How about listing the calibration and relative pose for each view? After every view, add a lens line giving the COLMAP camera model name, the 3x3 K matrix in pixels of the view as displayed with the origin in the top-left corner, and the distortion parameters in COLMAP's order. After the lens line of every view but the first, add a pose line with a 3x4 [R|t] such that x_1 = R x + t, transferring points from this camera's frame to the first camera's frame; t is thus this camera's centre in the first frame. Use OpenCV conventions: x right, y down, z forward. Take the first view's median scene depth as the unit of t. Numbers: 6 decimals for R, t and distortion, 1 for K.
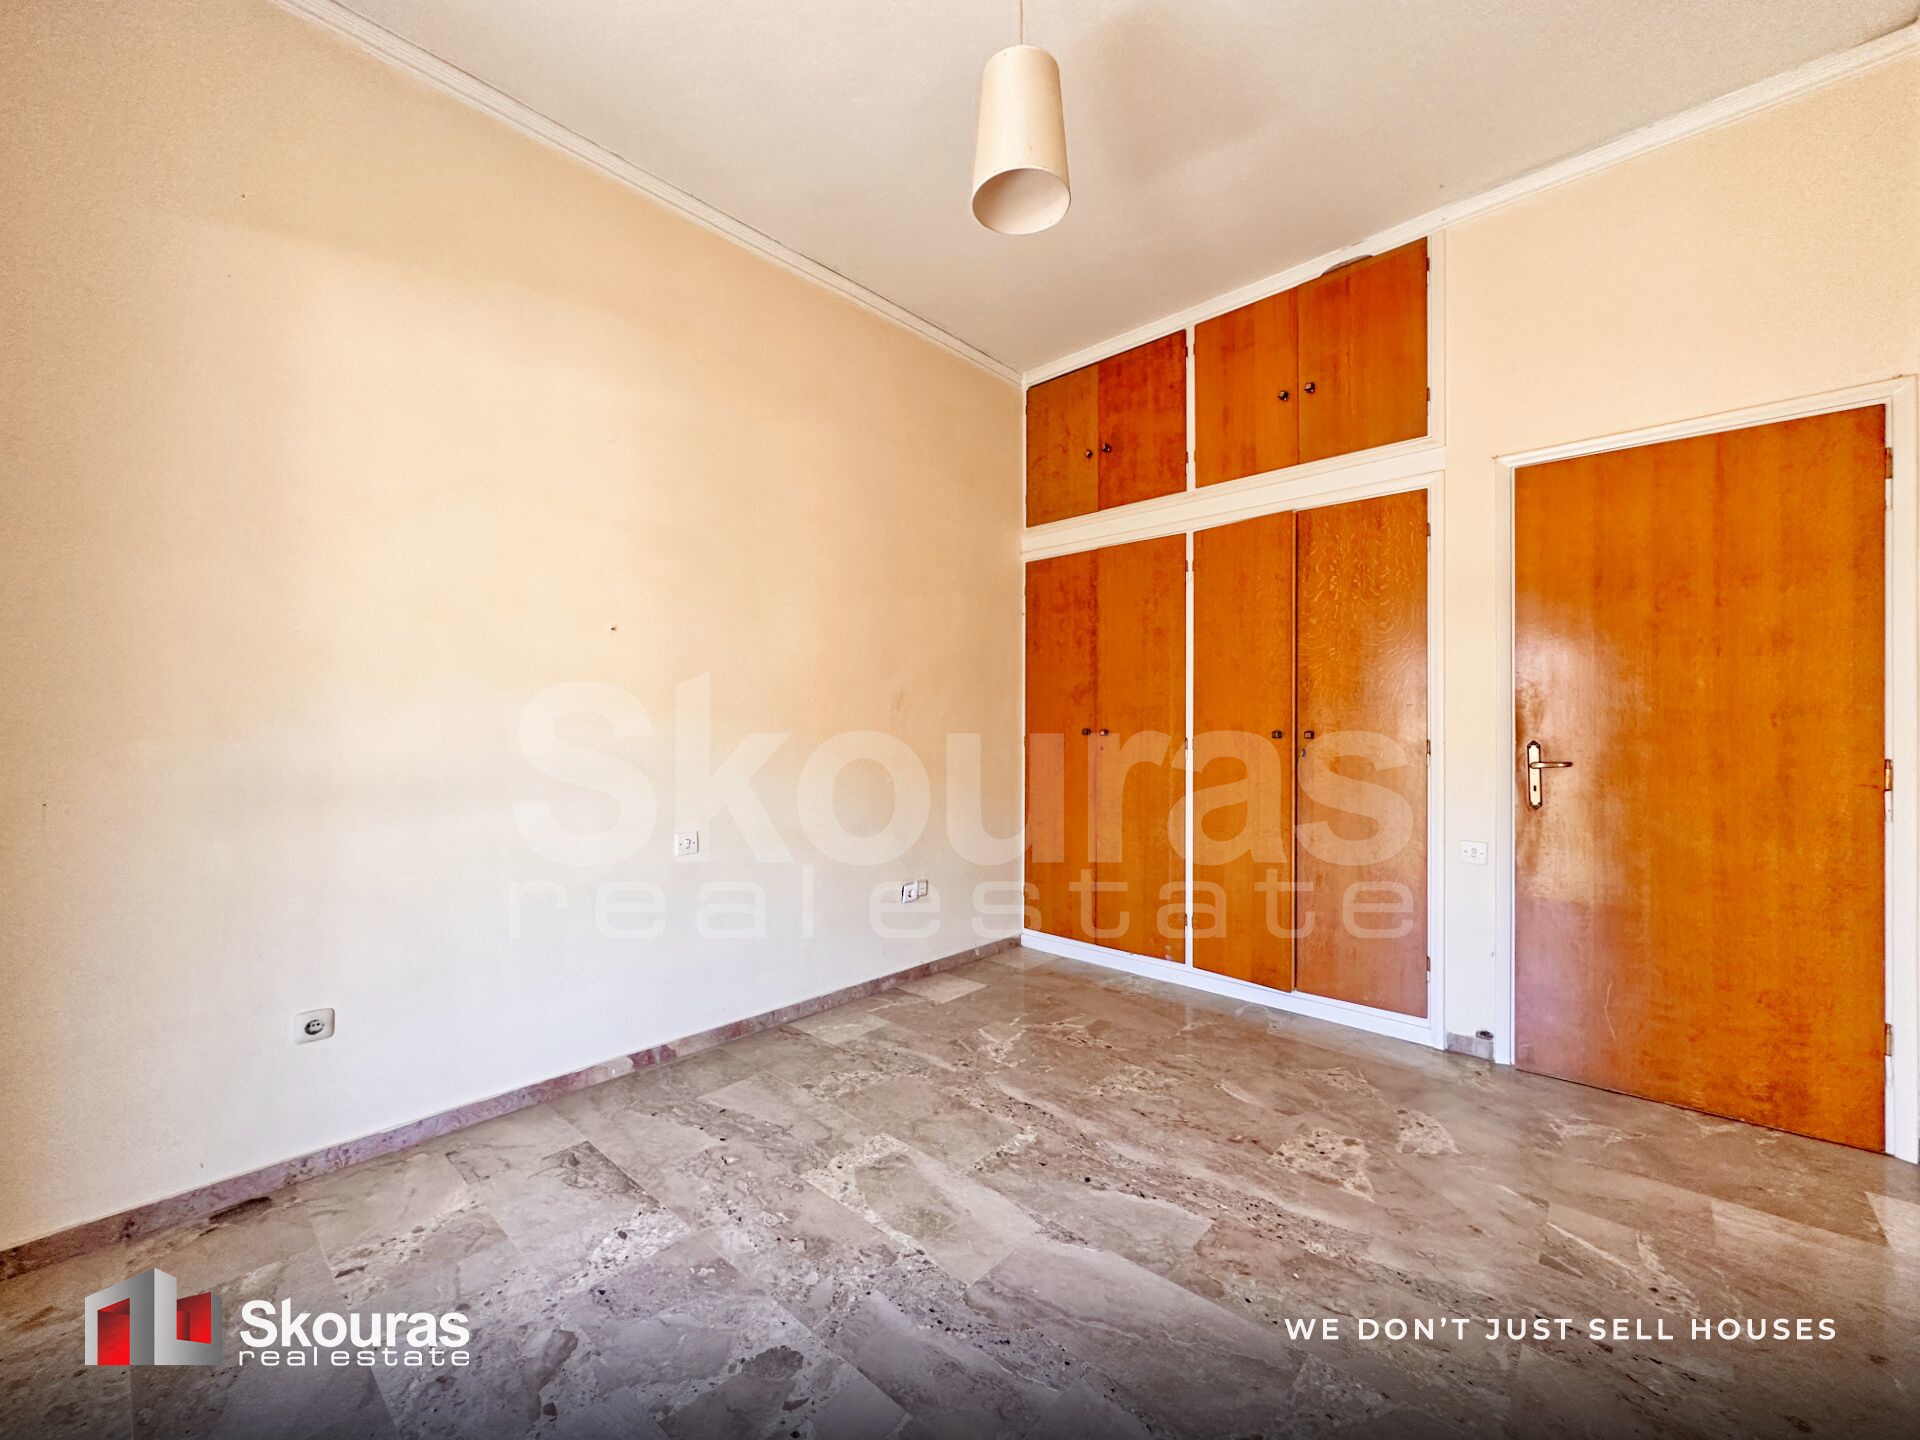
lens RADIAL K [[774.9, 0, 955.7], [0, 774.9, 725.9], [0, 0, 1]] dist [-0.004156, 0.001004]
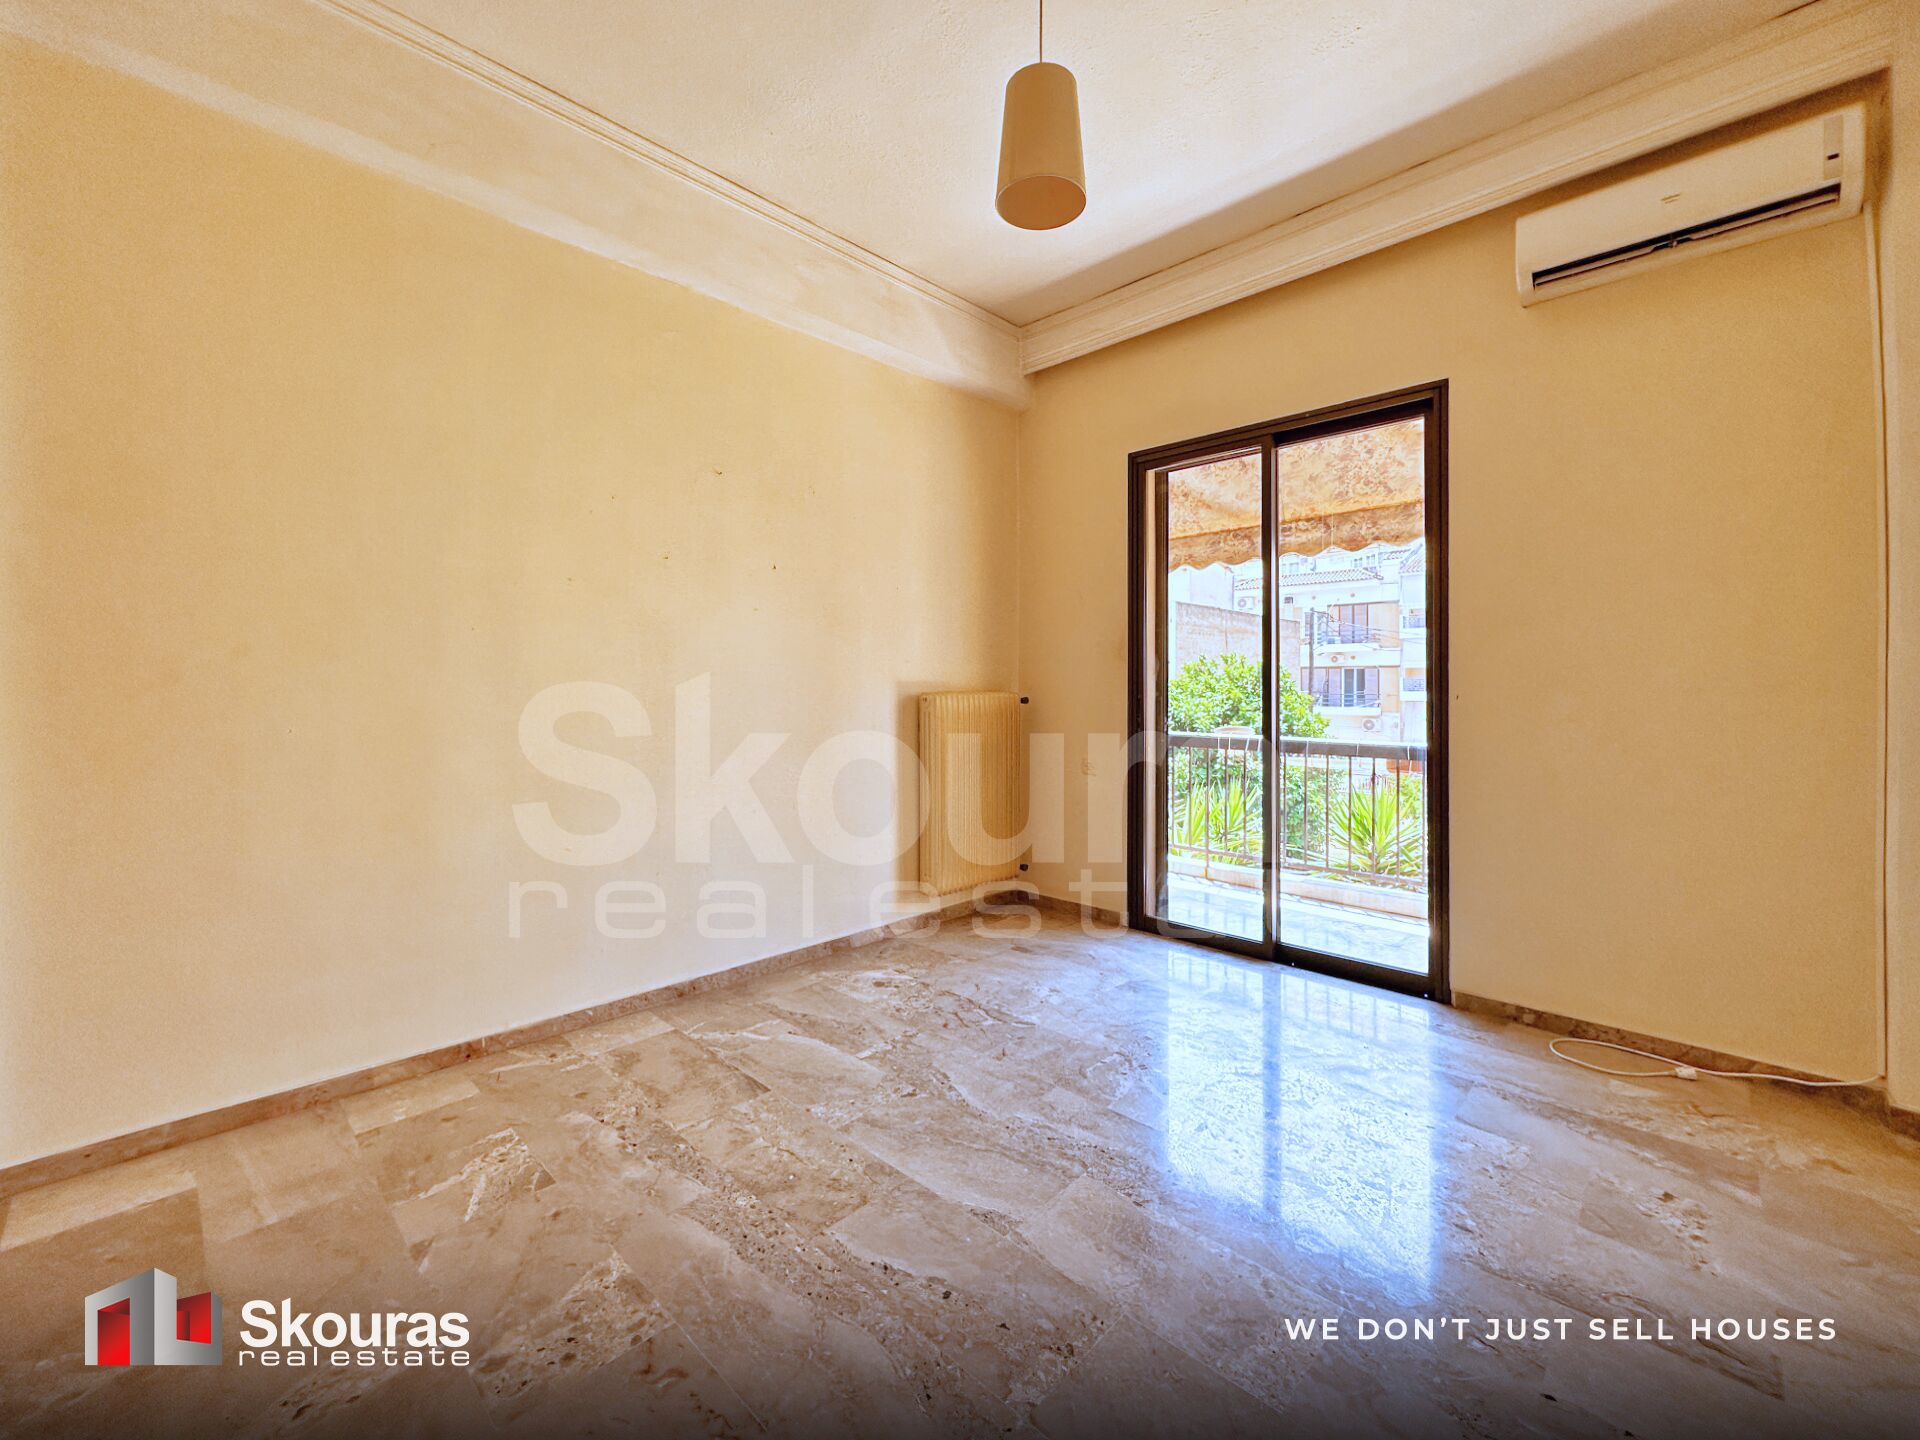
lens RADIAL K [[774.9, 0, 960.9], [0, 774.9, 678.6], [0, 0, 1]] dist [-0.004156, 0.001004]
pose [[-0.999603, -0.002092, 0.028113, 0.106815], [-0.002428, 0.999926, -0.011904, 0.002654], [-0.028086, -0.011968, -0.999534, 1.361555]]
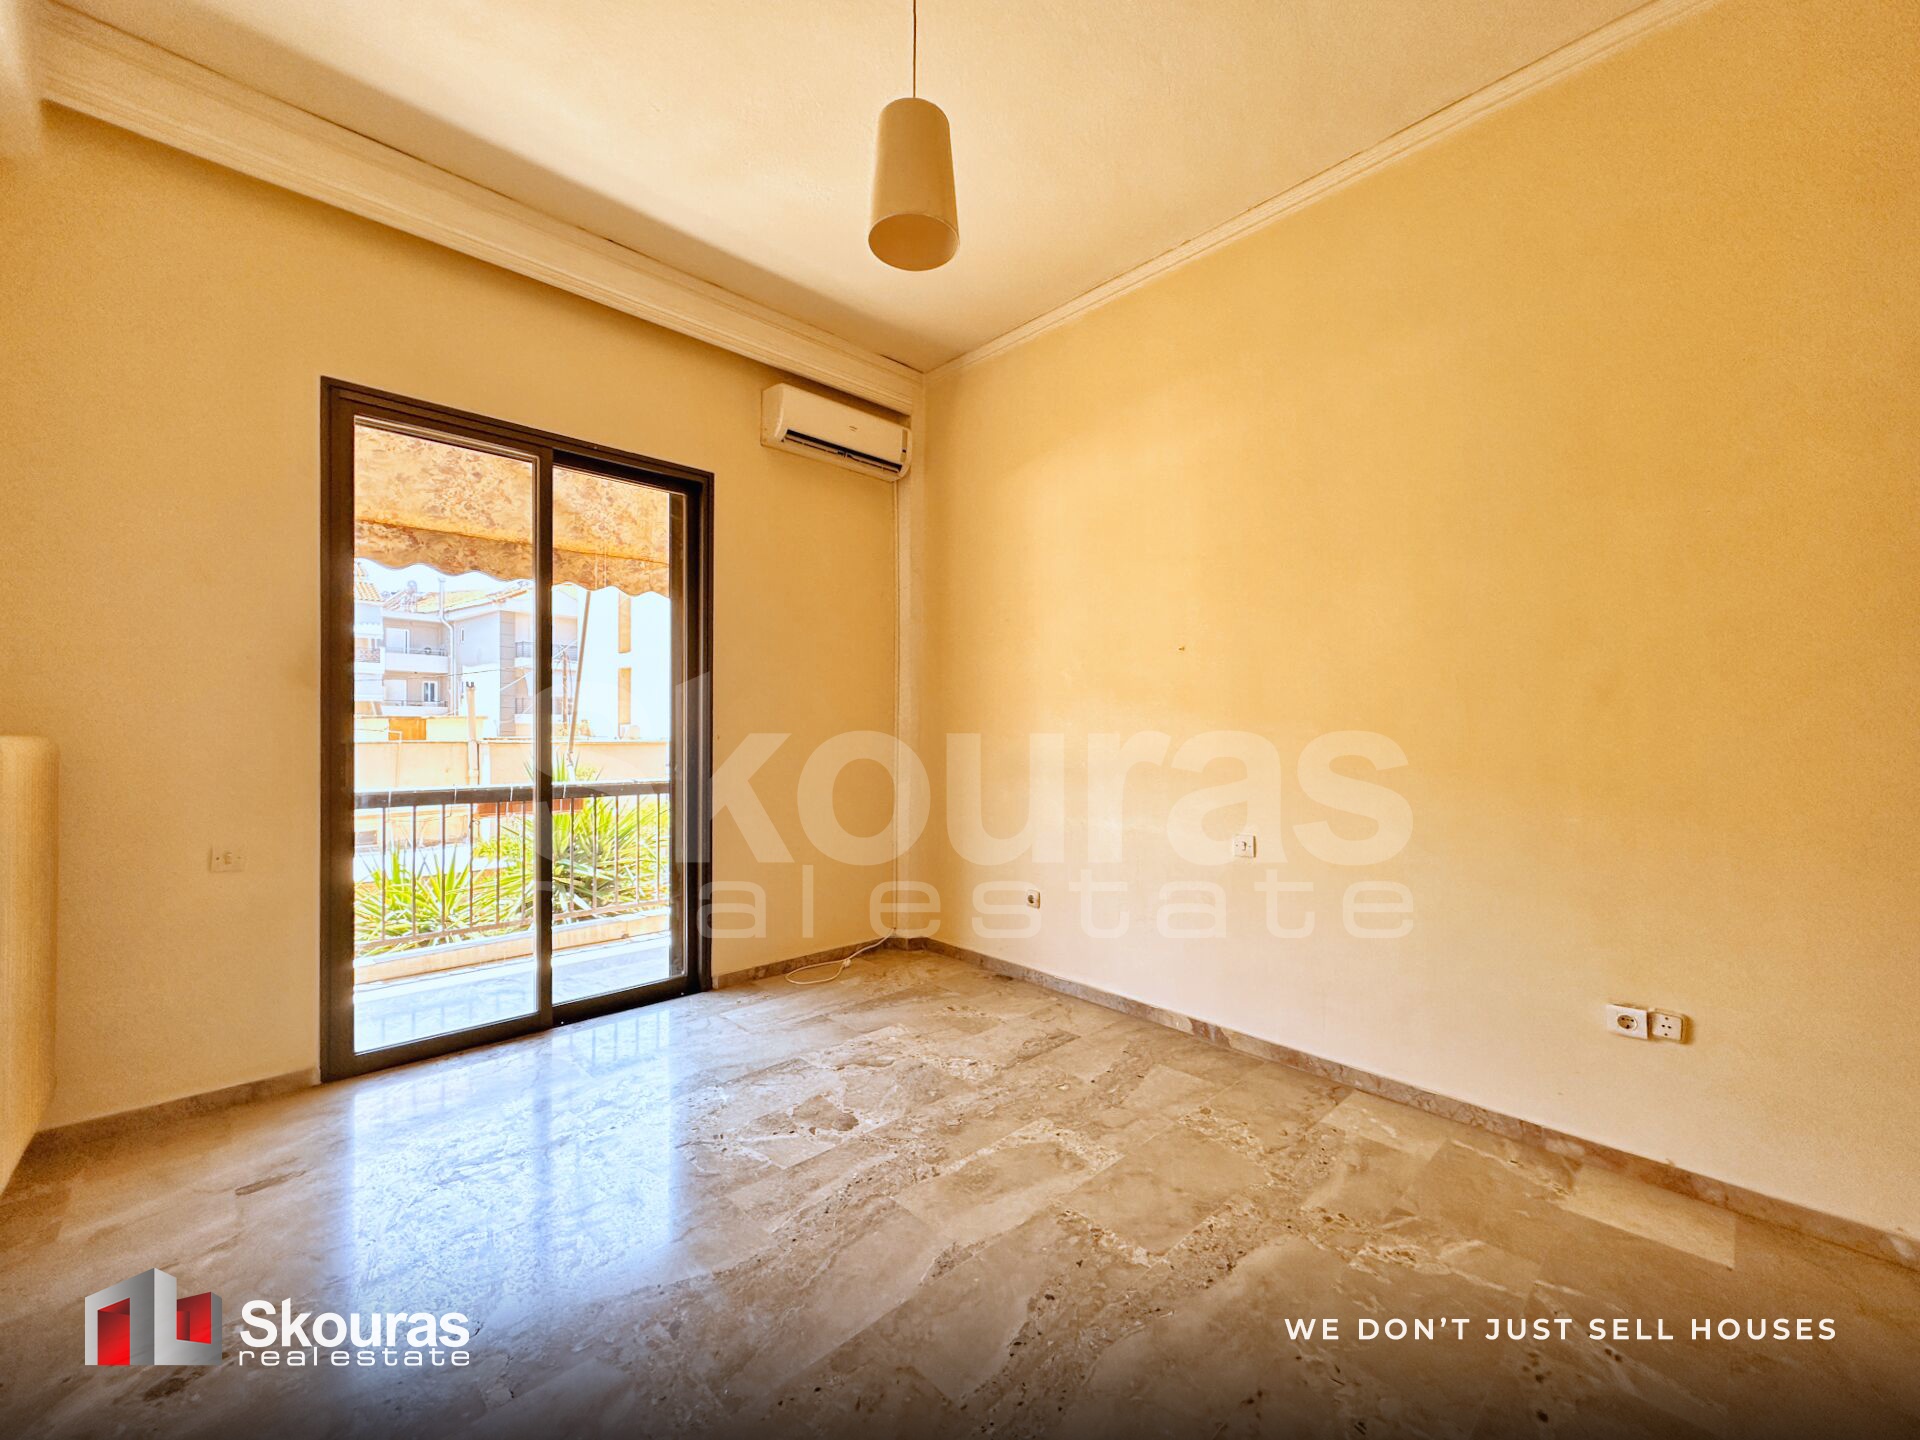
lens RADIAL K [[774.9, 0, 955.7], [0, 774.9, 731.4], [0, 0, 1]] dist [-0.004156, 0.001004]
pose [[-0.074996, -0.000780, -0.997184, 0.757261], [-0.004151, 0.999991, -0.000470, 0.003453], [0.997175, 0.004104, -0.074998, 0.748126]]
